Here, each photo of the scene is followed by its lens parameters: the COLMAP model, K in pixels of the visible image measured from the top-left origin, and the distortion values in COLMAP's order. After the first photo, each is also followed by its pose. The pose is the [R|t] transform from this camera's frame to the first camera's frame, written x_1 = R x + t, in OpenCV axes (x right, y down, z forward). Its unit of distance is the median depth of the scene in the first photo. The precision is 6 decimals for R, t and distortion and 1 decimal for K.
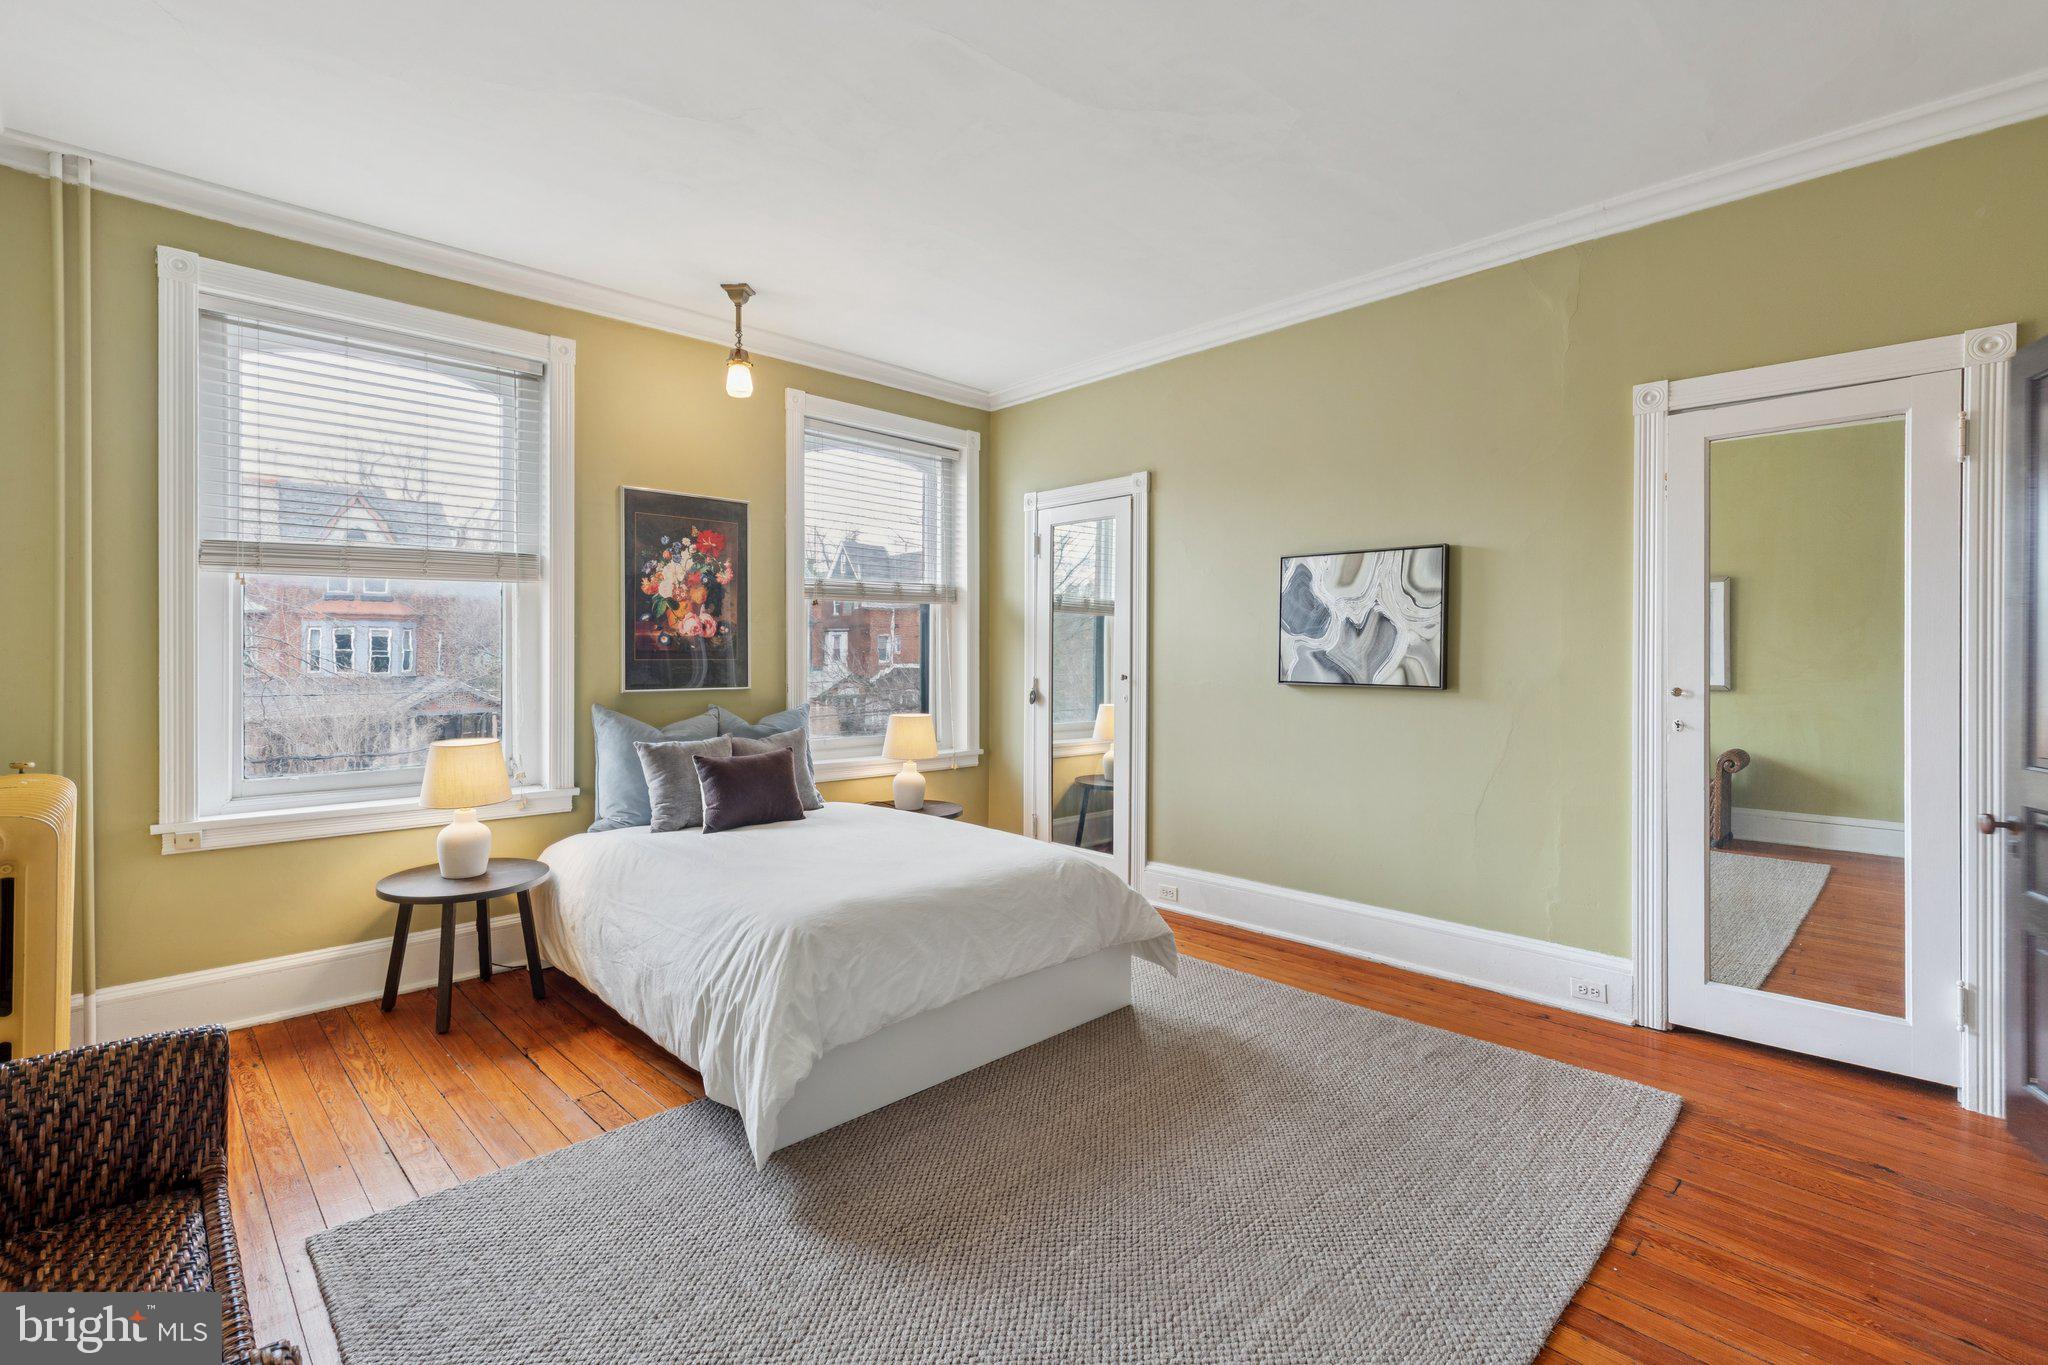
lens RADIAL K [[928.5, 0, 1024.1], [0, 928.5, 670.1], [0, 0, 1]] dist [0.013768, -0.000503]
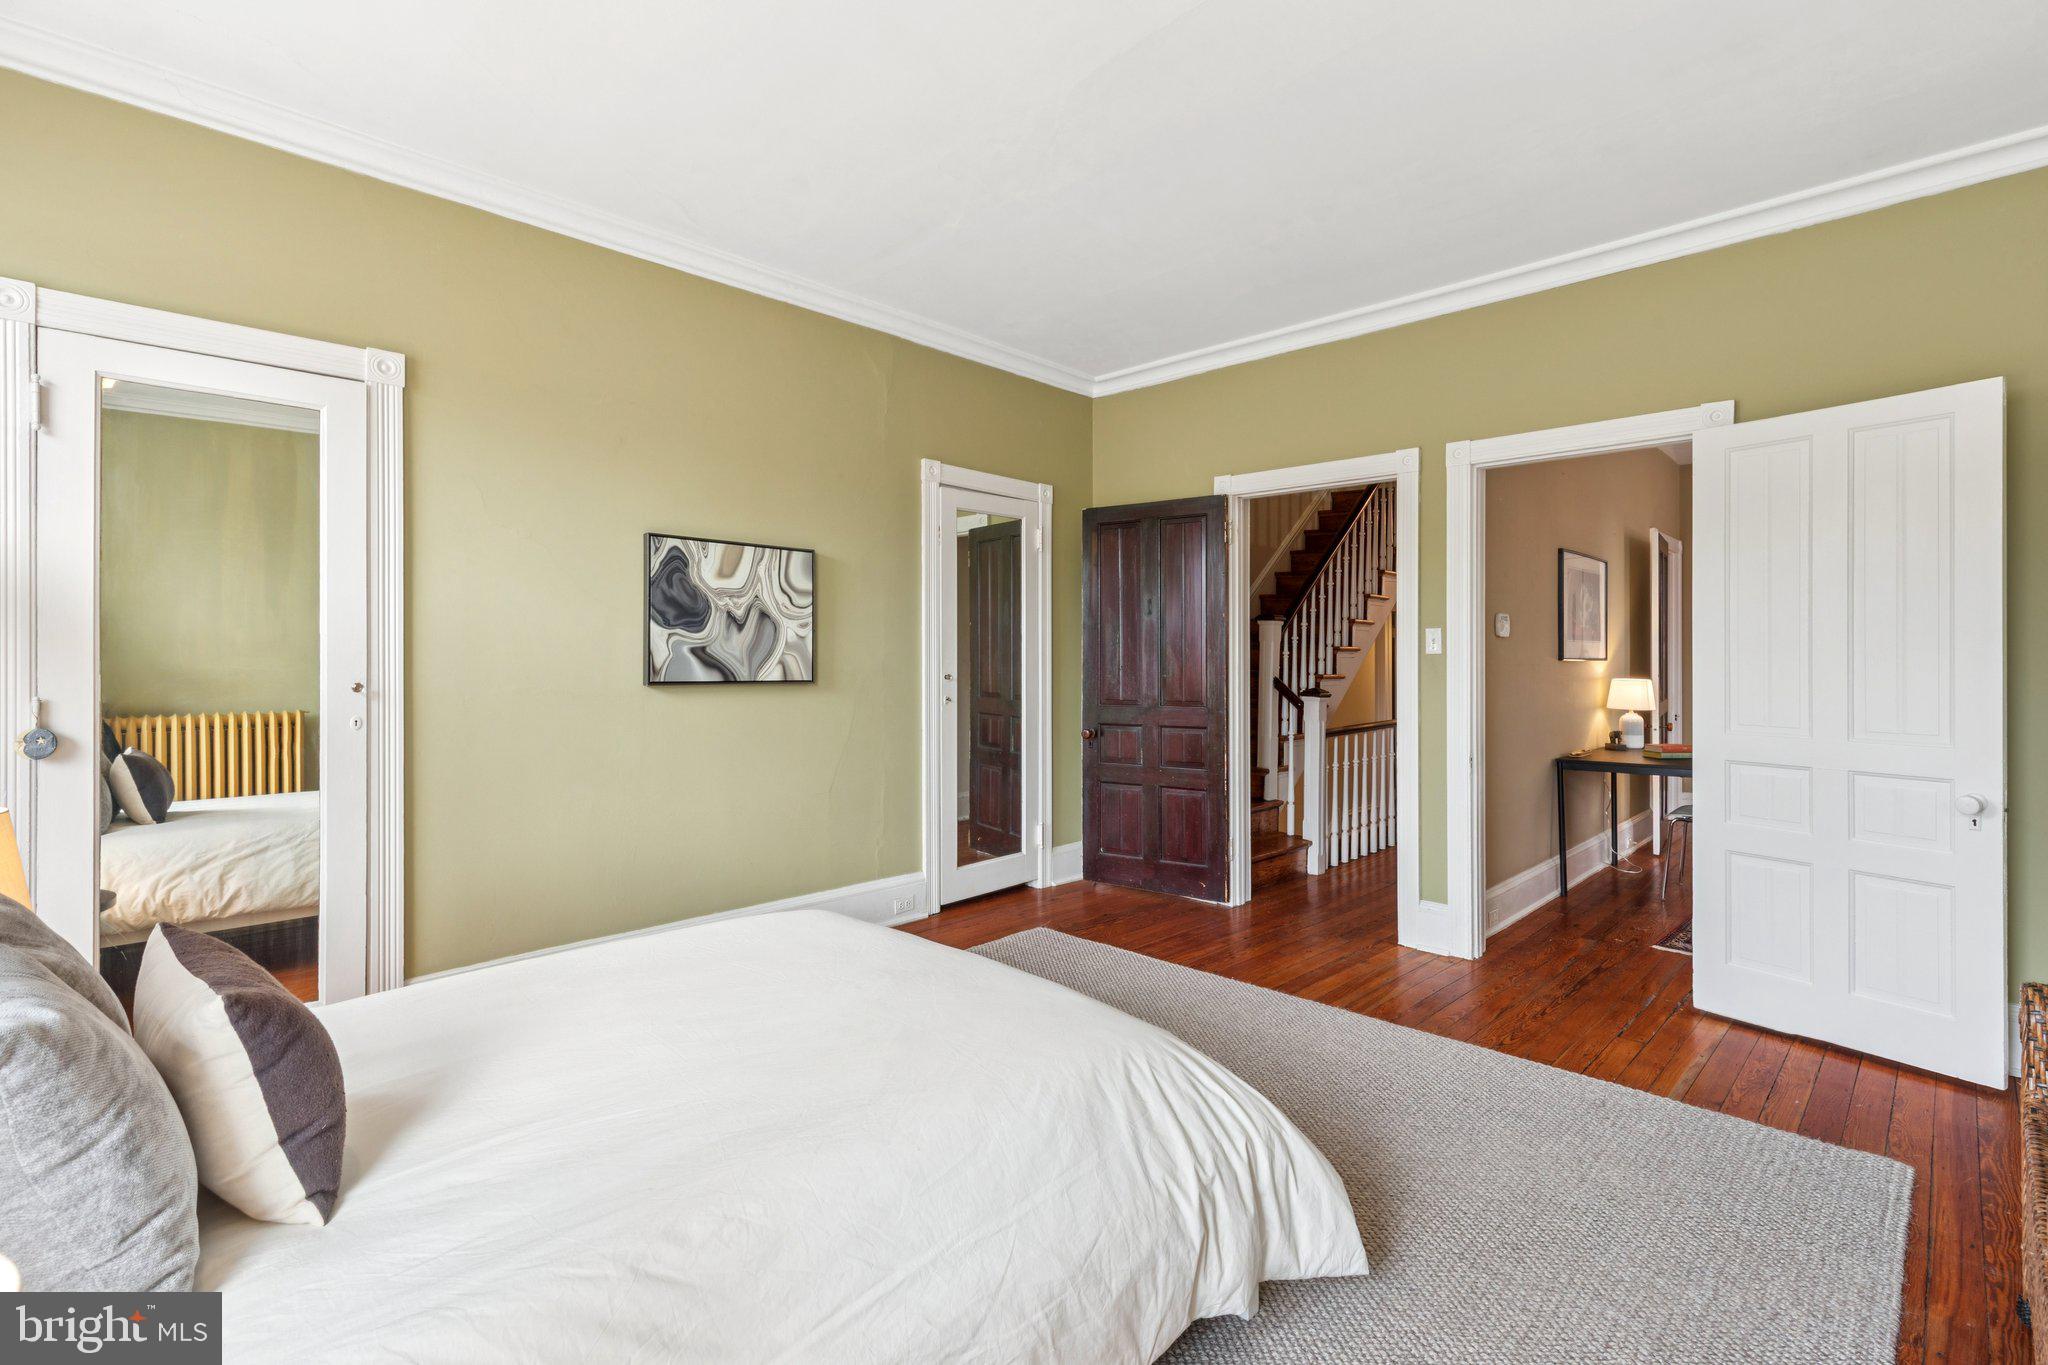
lens RADIAL K [[928.5, 0, 1041.3], [0, 928.5, 651.4], [0, 0, 1]] dist [0.013768, -0.000503]
pose [[-0.045262, -0.010291, 0.998922, -0.618143], [0.003240, 0.999940, 0.010448, -0.025180], [-0.998970, 0.003710, -0.045226, 0.738563]]
